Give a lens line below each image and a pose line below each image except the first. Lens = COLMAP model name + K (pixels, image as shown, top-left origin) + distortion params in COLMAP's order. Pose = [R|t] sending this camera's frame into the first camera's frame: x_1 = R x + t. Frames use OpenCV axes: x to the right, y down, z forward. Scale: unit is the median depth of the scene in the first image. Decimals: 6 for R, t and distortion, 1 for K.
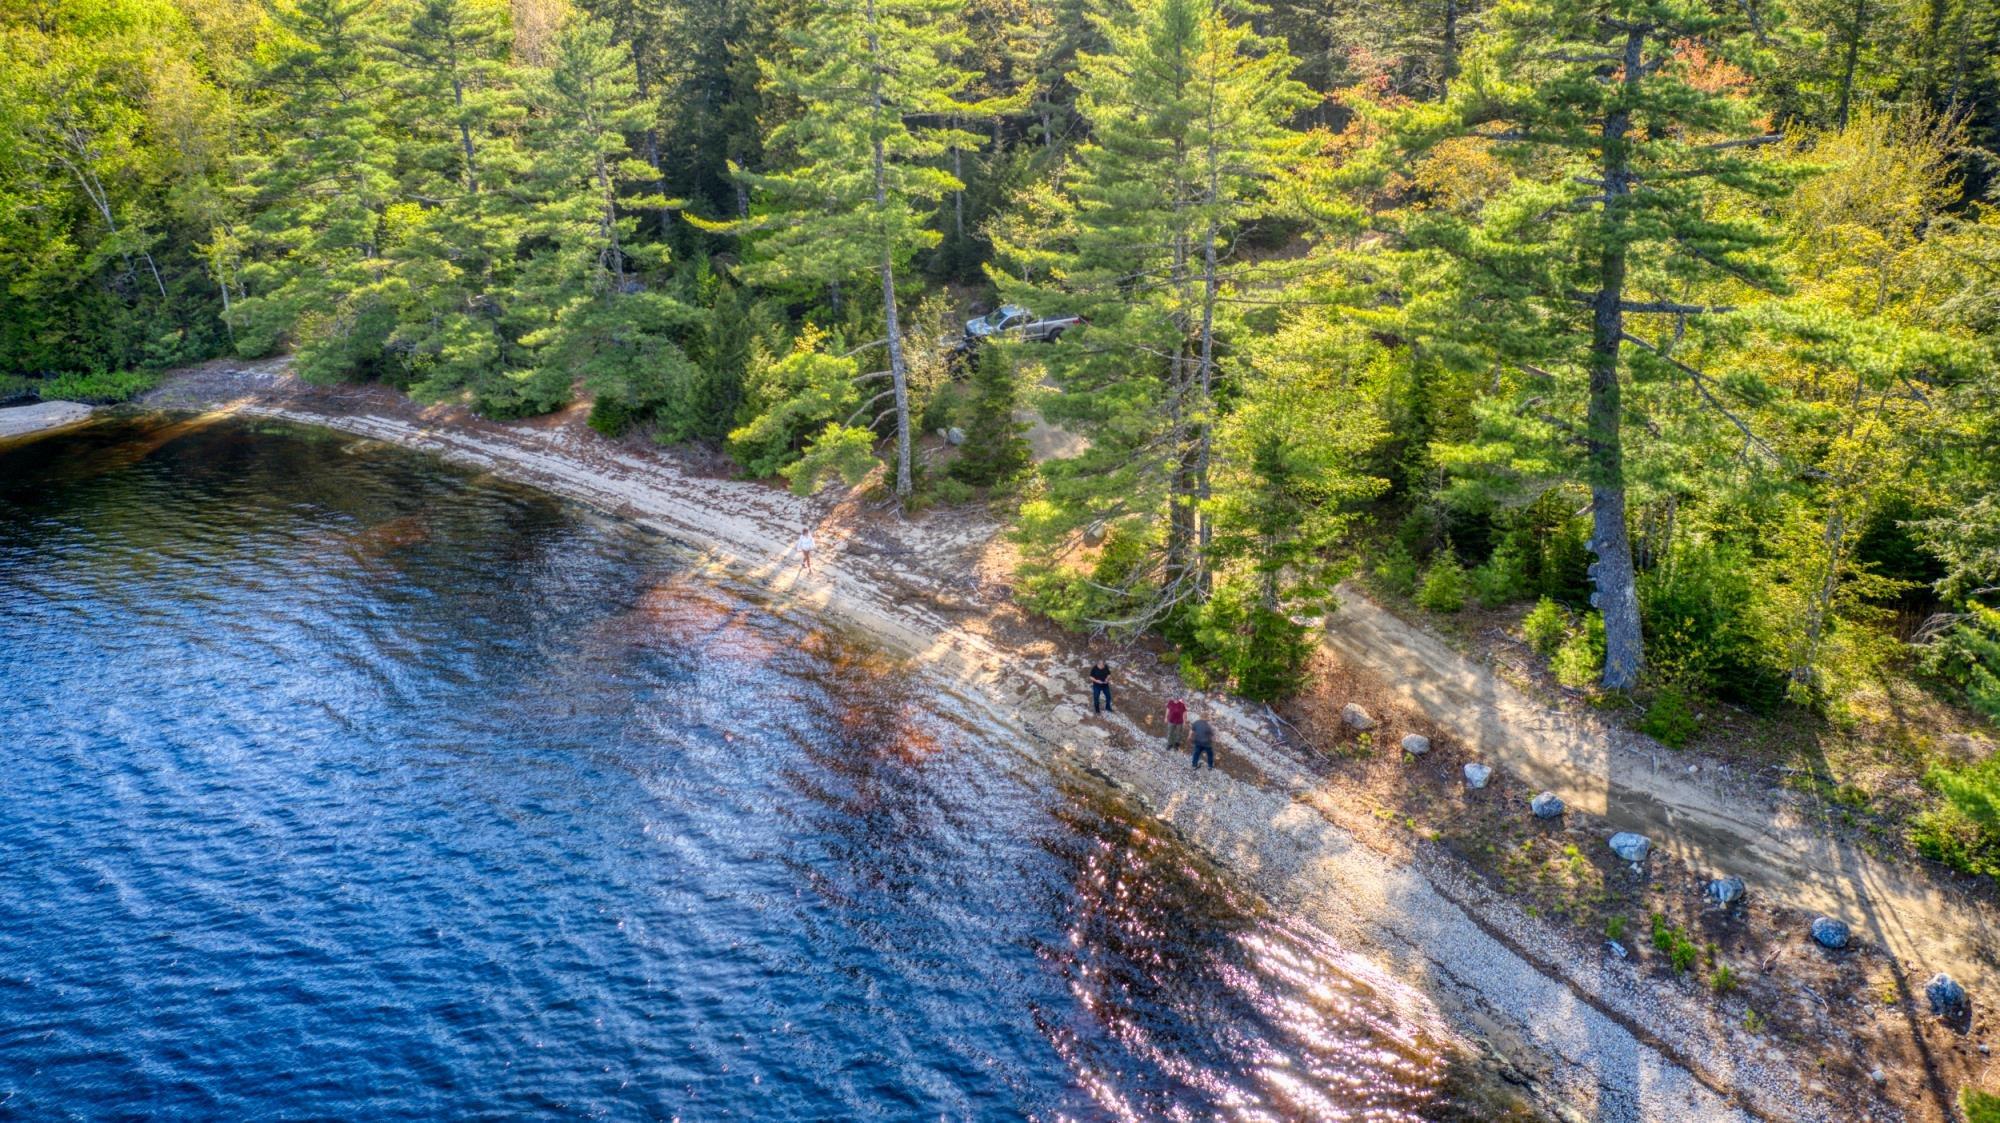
lens RADIAL K [[1561.5, 0, 1000.8], [0, 1561.5, 567.6], [0, 0, 1]] dist [-0.007376, 0.015743]
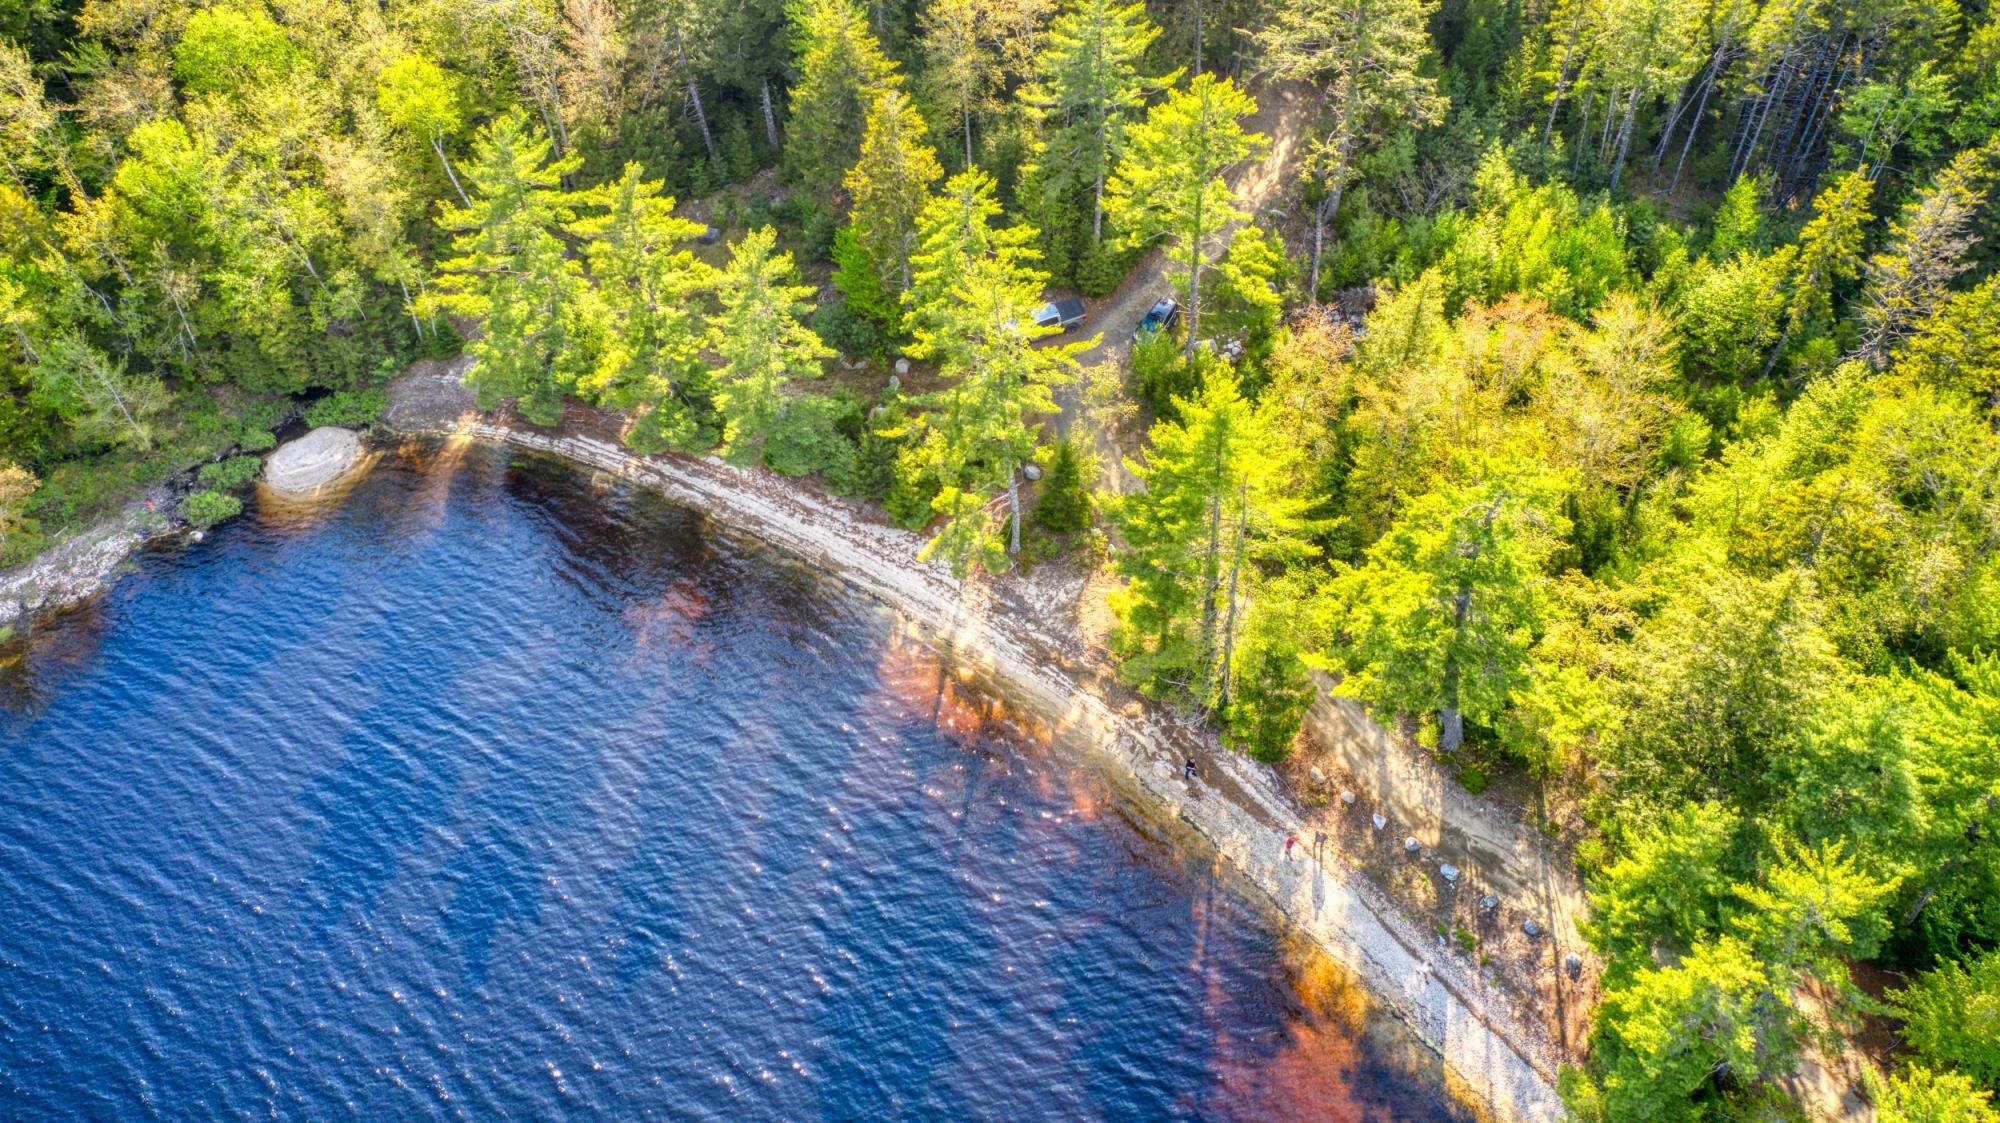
lens RADIAL K [[1554.1, 0, 998.2], [0, 1554.1, 569.2], [0, 0, 1]] dist [-0.009537, 0.011692]
pose [[0.990594, -0.114795, 0.074475, -0.290293], [0.071207, 0.897211, 0.435824, -1.048346], [-0.116850, -0.426421, 0.896945, -0.598515]]
